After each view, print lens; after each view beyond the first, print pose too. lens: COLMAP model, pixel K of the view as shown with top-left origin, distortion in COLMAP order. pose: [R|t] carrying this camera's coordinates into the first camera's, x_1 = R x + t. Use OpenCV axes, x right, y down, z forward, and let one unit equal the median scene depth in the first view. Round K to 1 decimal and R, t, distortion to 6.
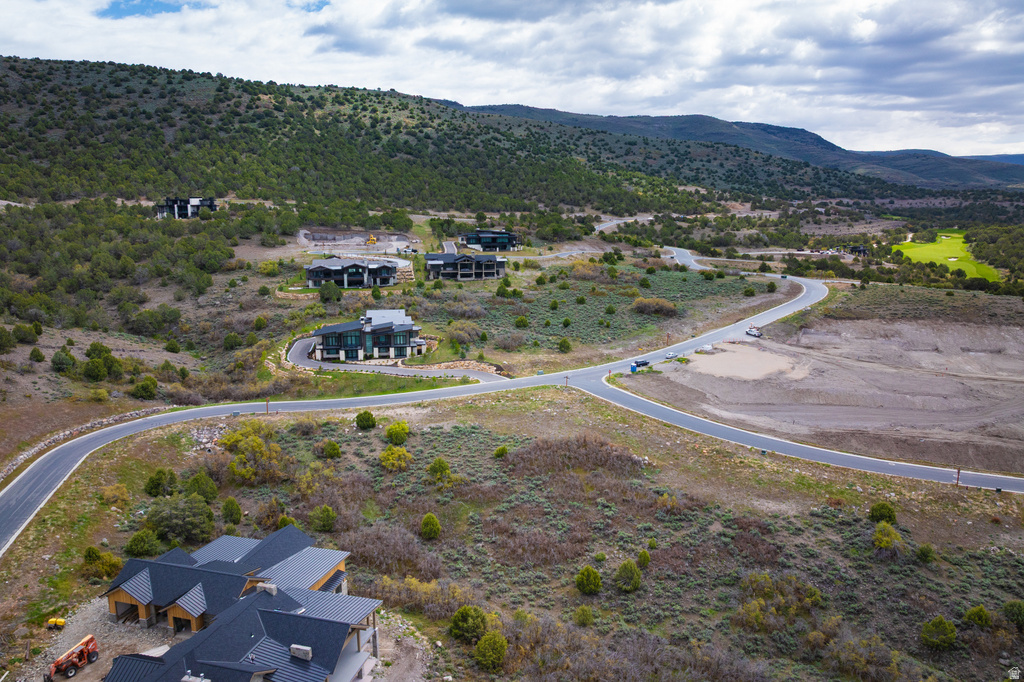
lens RADIAL K [[717.4, 0, 509.4], [0, 717.4, 346.9], [0, 0, 1]] dist [-0.048231, 0.013648]
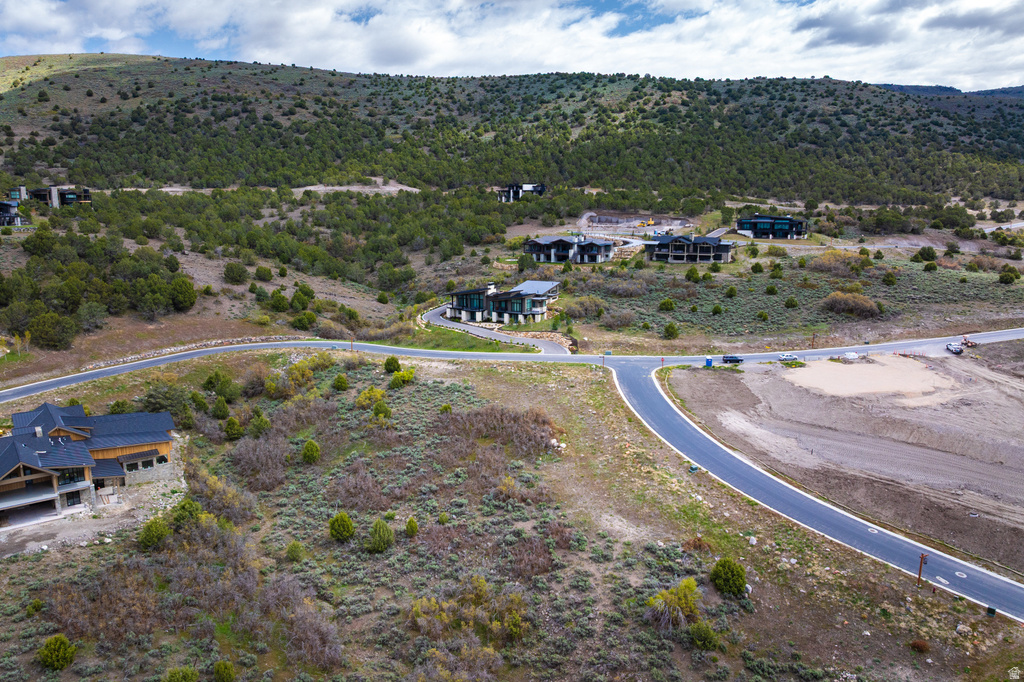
lens RADIAL K [[717.4, 0, 500.8], [0, 717.4, 342.5], [0, 0, 1]] dist [-0.048231, 0.013648]
pose [[0.789564, 0.119572, -0.601907, 0.110168], [-0.124780, 0.991625, 0.033309, 0.002181], [0.600849, 0.048806, 0.797871, 0.043584]]
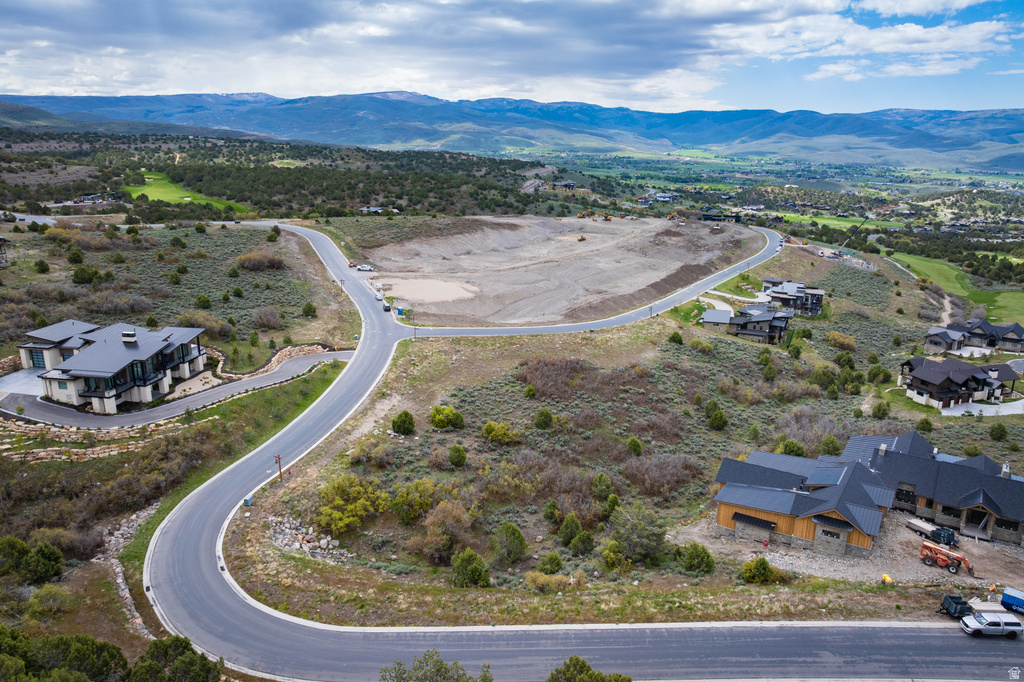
lens RADIAL K [[717.4, 0, 511.6], [0, 717.4, 333.2], [0, 0, 1]] dist [-0.048231, 0.013648]
pose [[0.317630, -0.238494, 0.917732, -0.167906], [0.183417, 0.965026, 0.187304, -0.023928], [-0.930306, 0.108834, 0.350265, 0.112618]]
